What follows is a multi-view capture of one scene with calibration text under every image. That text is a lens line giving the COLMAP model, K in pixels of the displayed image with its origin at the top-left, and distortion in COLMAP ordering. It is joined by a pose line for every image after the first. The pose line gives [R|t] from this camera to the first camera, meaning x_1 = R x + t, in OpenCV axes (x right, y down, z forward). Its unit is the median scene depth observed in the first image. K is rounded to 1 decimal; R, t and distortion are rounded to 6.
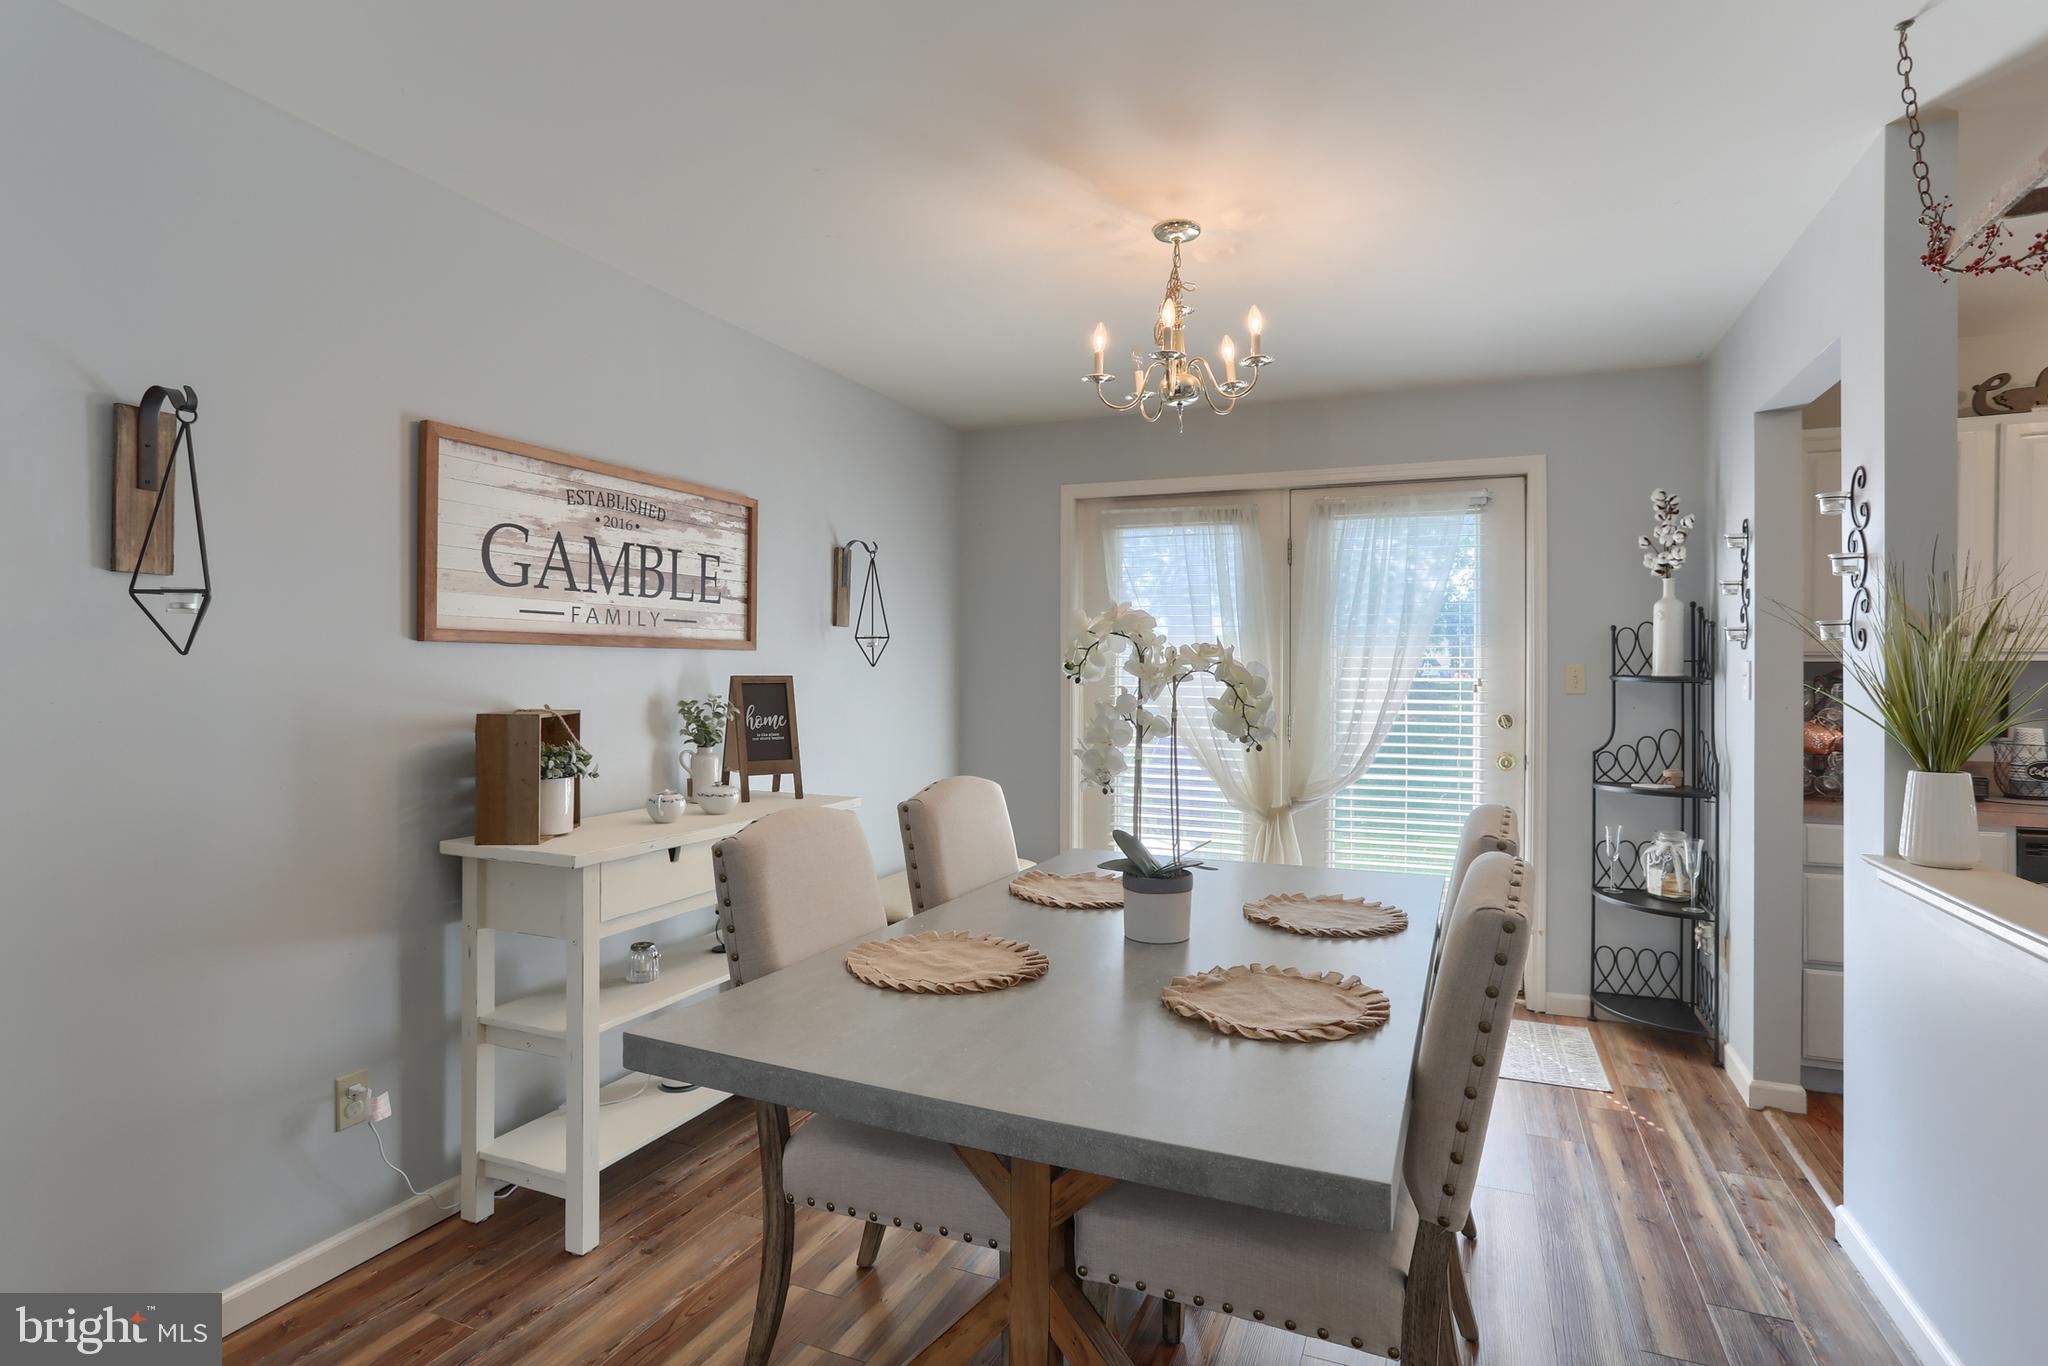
lens RADIAL K [[1034.4, 0, 1014.4], [0, 1034.4, 668.6], [0, 0, 1]] dist [-0.075189, 0.042225]
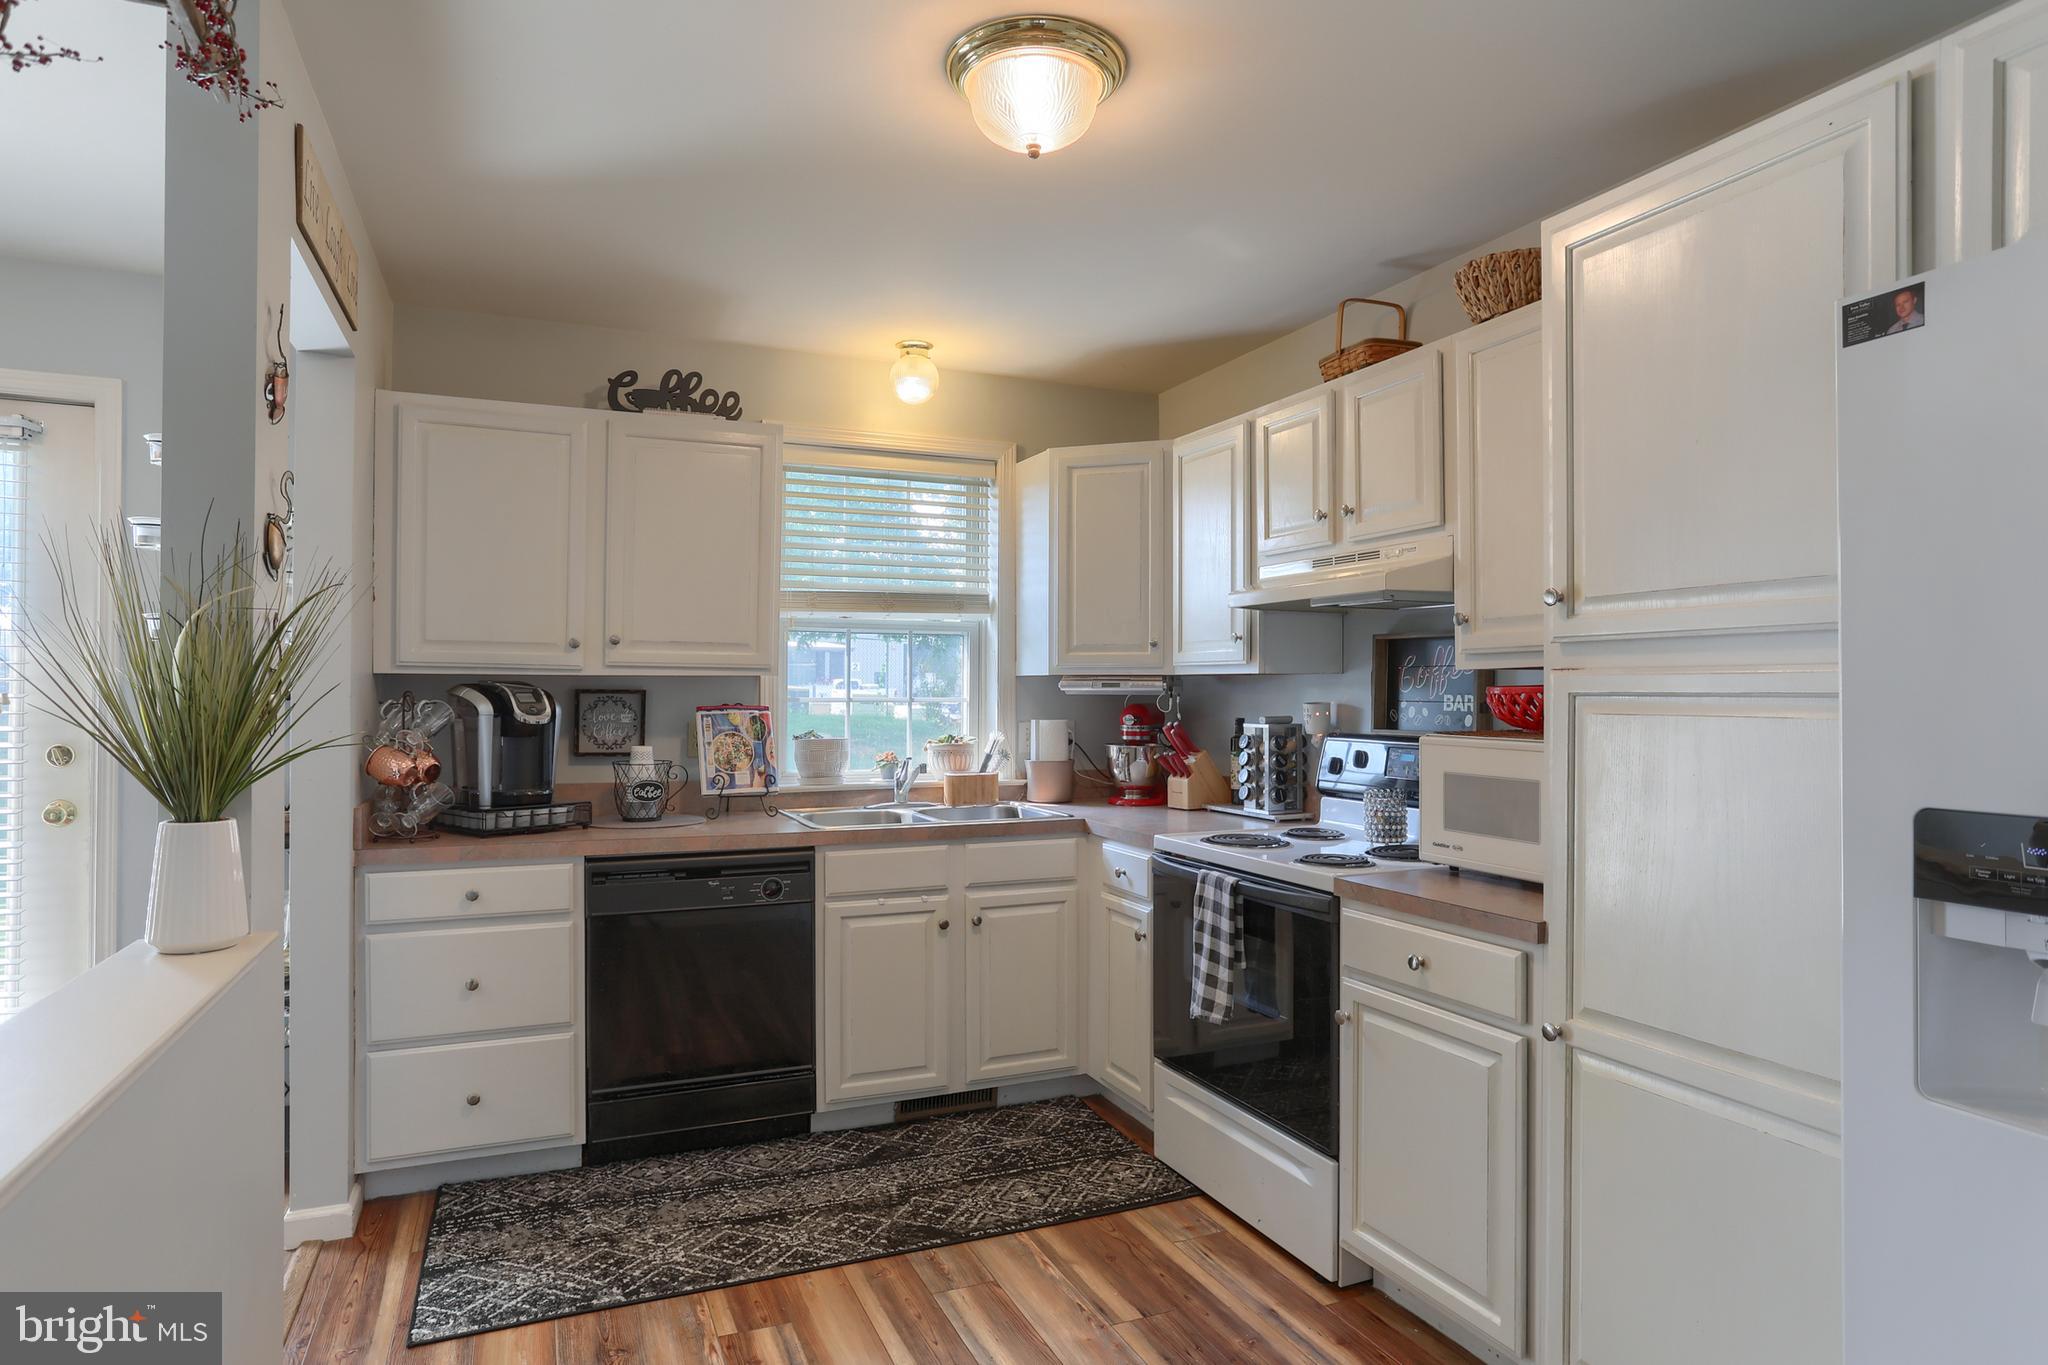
lens RADIAL K [[1160.7, 0, 1024.0], [0, 1160.7, 682.5], [0, 0, 1]] dist [-0.058953, 0.049420]
pose [[0.681123, 0.007670, 0.732129, 0.476339], [-0.006148, 0.999970, -0.004756, 0.001183], [-0.732144, -0.001262, 0.681149, -0.006009]]
